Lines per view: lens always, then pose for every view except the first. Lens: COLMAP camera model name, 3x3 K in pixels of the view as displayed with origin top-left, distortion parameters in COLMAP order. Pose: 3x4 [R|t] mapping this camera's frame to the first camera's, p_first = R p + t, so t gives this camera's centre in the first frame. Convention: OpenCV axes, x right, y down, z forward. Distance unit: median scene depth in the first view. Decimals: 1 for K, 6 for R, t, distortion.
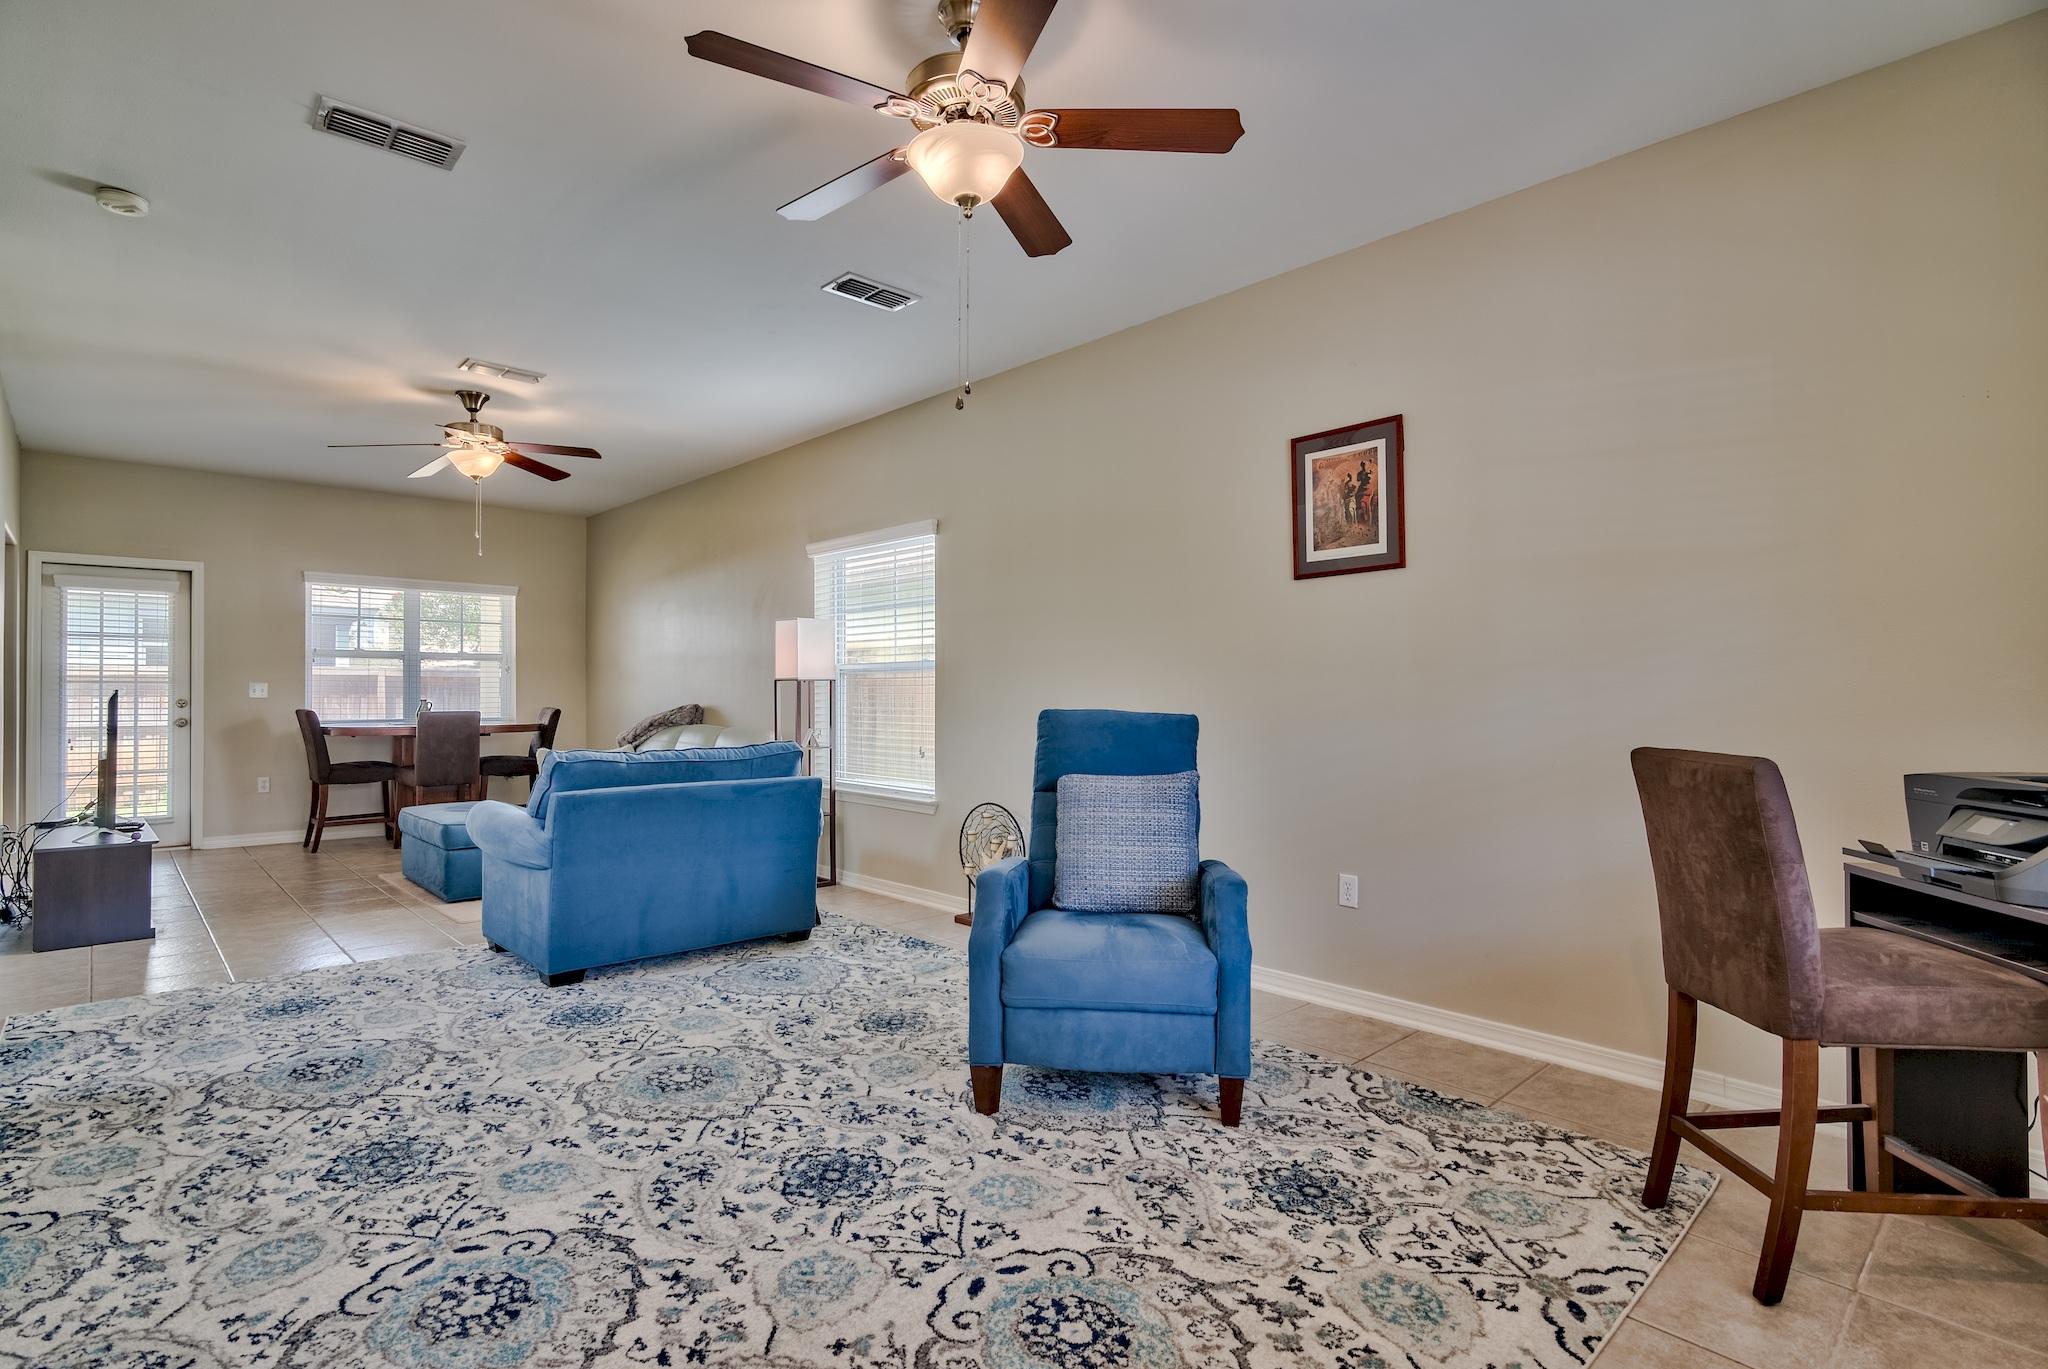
lens RADIAL K [[1021.1, 0, 1019.6], [0, 1021.1, 672.9], [0, 0, 1]] dist [-0.003199, -0.000974]
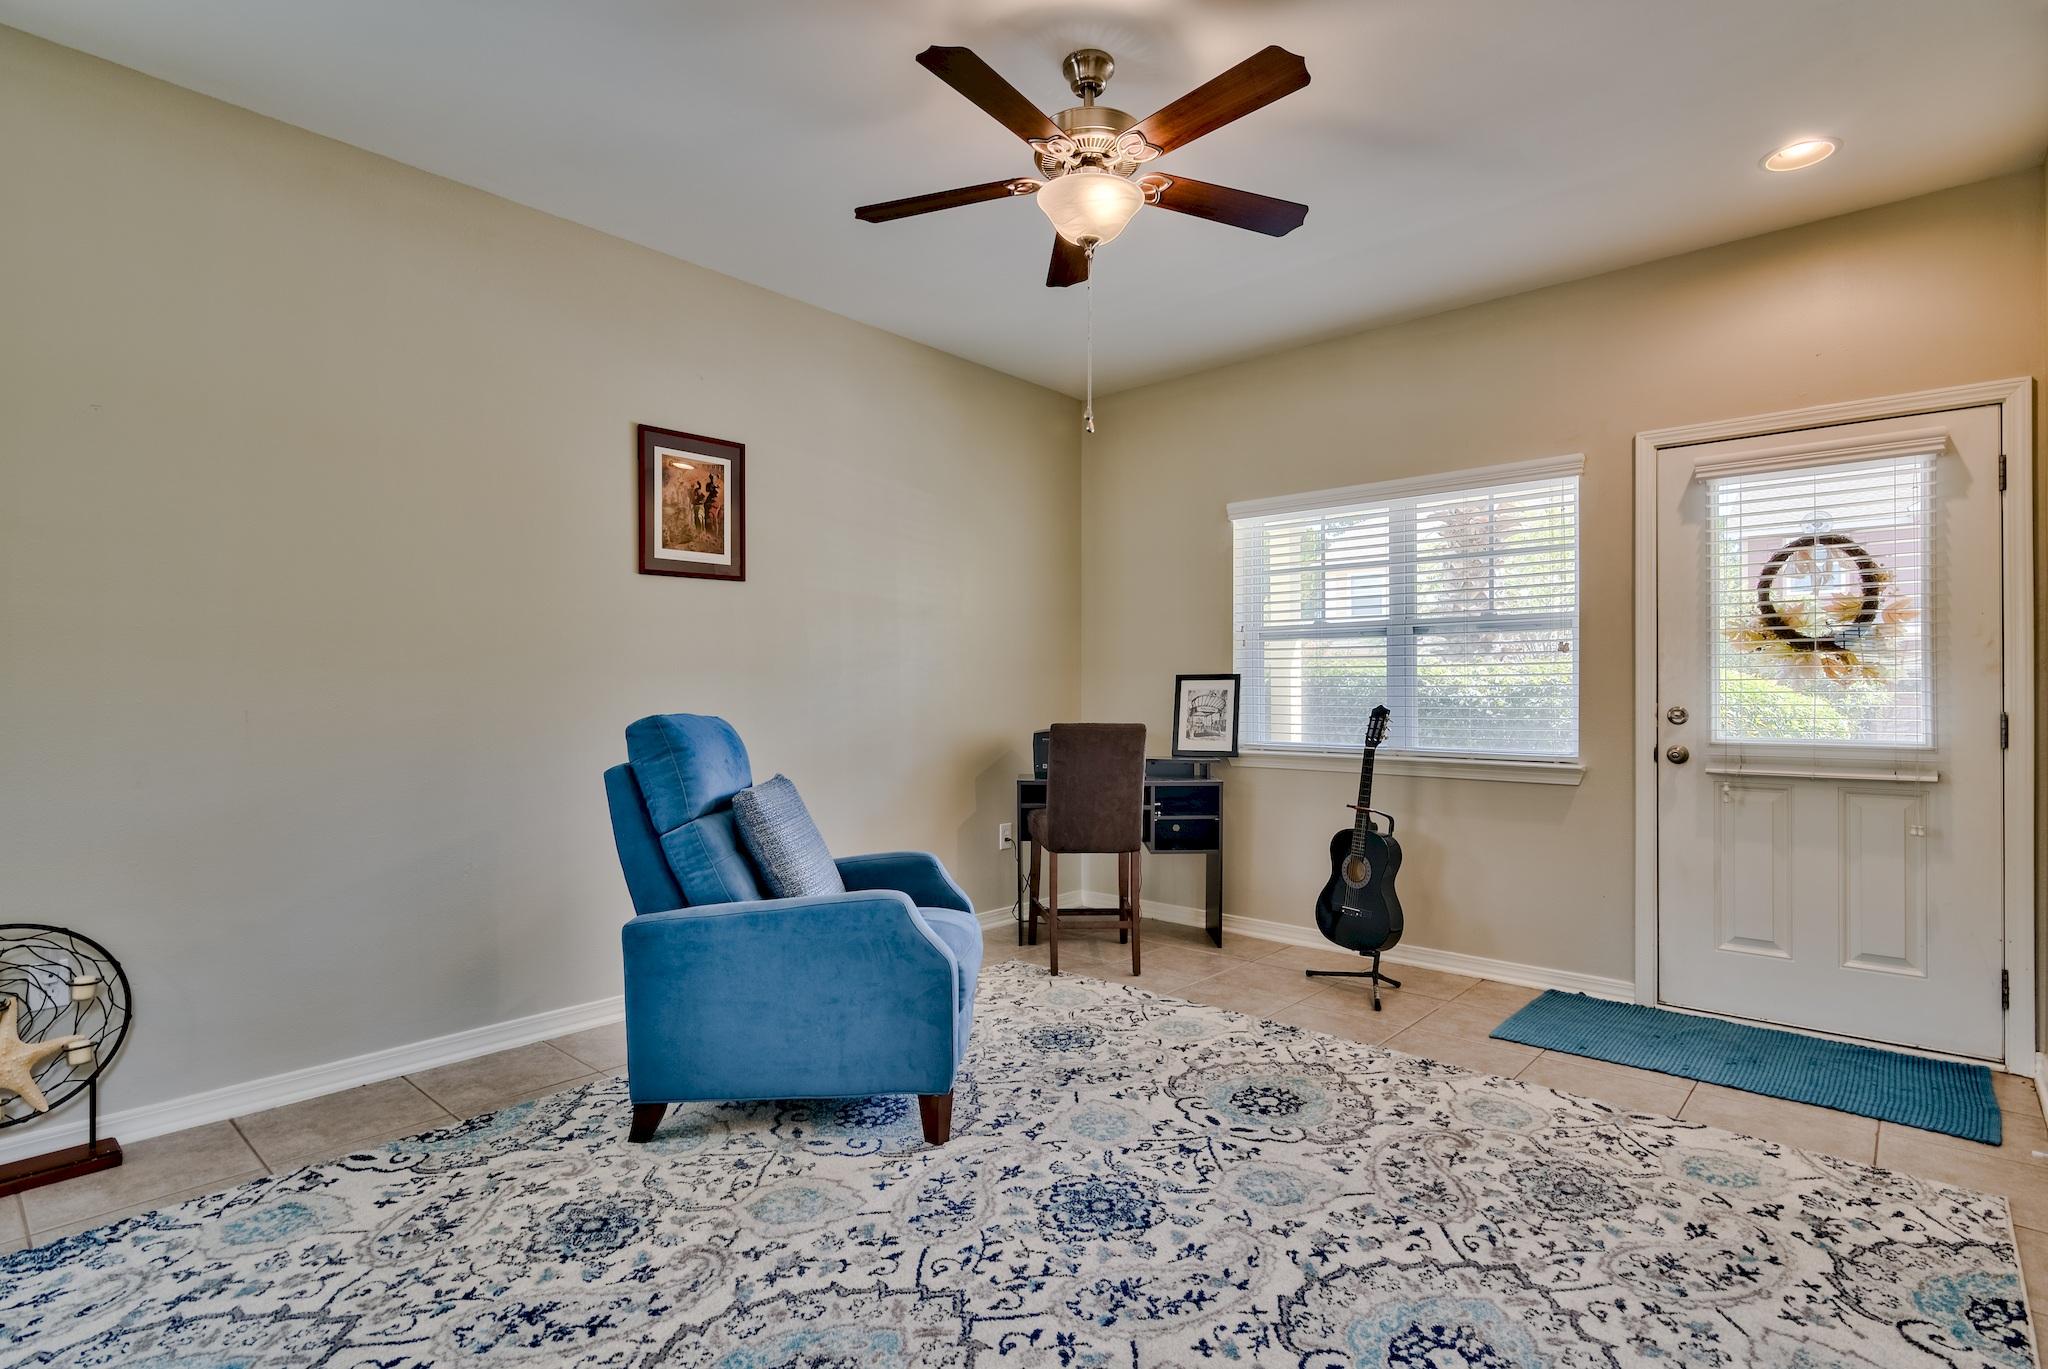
lens RADIAL K [[1021.1, 0, 1017.8], [0, 1021.1, 696.7], [0, 0, 1]] dist [-0.003199, -0.000974]
pose [[-0.107495, -0.006401, 0.994185, -1.061437], [-0.022309, 0.999743, 0.004025, 0.015872], [-0.993955, -0.021746, -0.107610, 1.131005]]
